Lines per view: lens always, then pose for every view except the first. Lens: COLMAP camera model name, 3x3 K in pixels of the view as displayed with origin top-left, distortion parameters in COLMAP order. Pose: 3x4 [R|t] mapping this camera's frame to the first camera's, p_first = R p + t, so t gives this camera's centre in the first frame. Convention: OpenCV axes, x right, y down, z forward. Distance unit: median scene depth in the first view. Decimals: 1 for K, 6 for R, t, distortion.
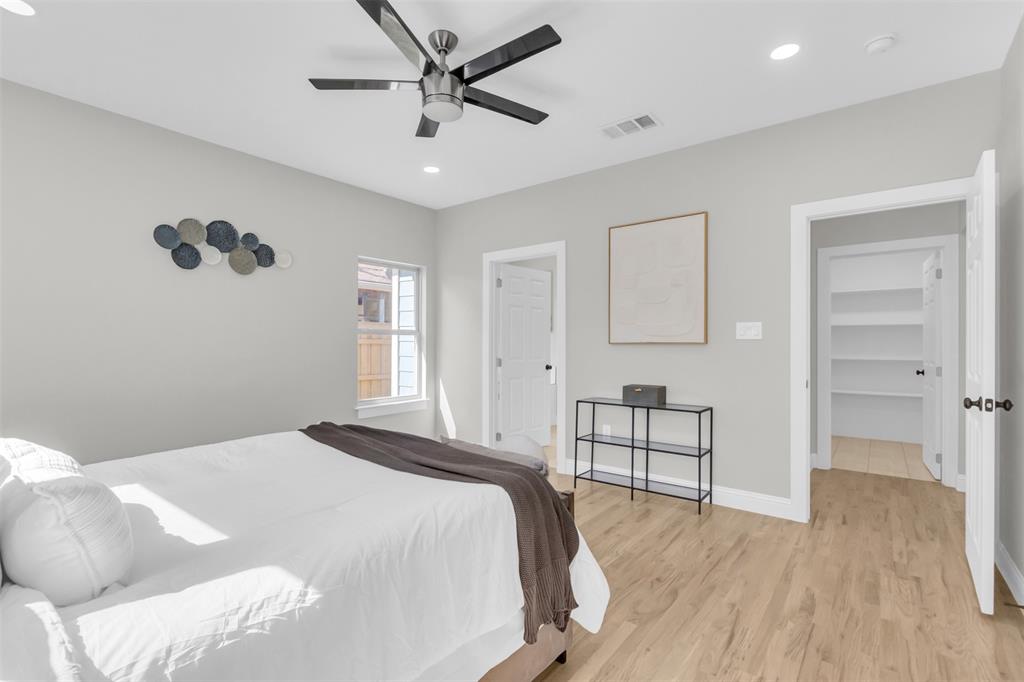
lens RADIAL K [[471.2, 0, 511.2], [0, 471.2, 344.6], [0, 0, 1]] dist [0.000617, -0.000655]
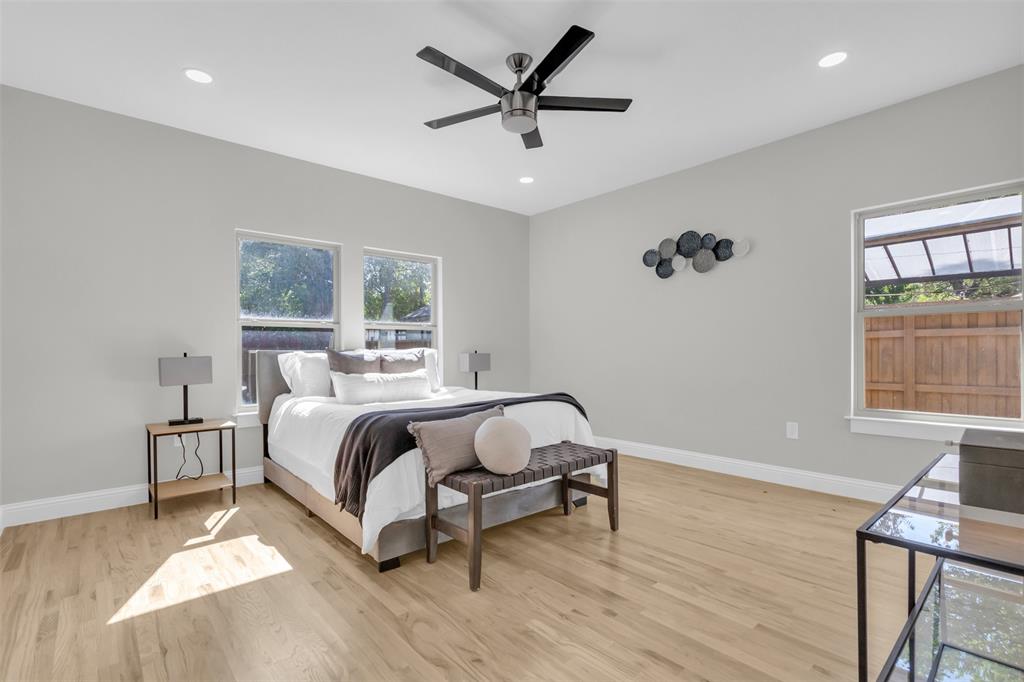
lens RADIAL K [[471.2, 0, 505.3], [0, 471.2, 348.5], [0, 0, 1]] dist [0.000617, -0.000655]
pose [[-0.185477, 0.001377, -0.982648, 0.735748], [0.009792, 0.999952, -0.000447, 0.031539], [0.982600, -0.009705, -0.185482, 0.877509]]
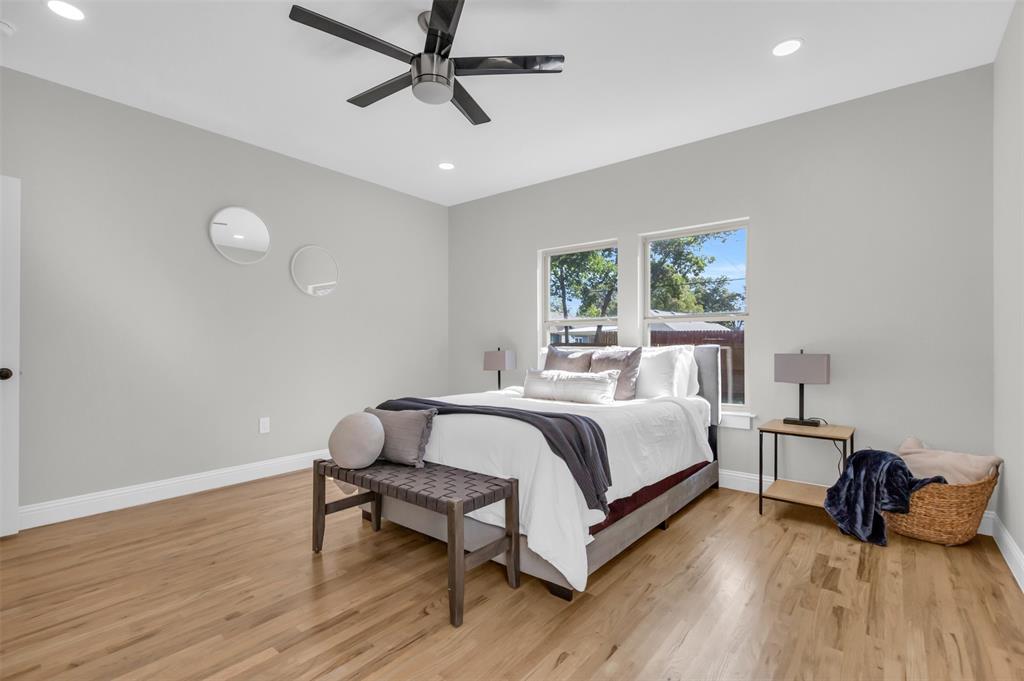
lens RADIAL K [[471.2, 0, 508.9], [0, 471.2, 342.0], [0, 0, 1]] dist [0.000617, -0.000655]
pose [[-0.999975, -0.000865, 0.007000, -0.229867], [-0.001036, 0.999700, -0.024485, 0.047658], [-0.006977, -0.024492, -0.999676, 1.484154]]
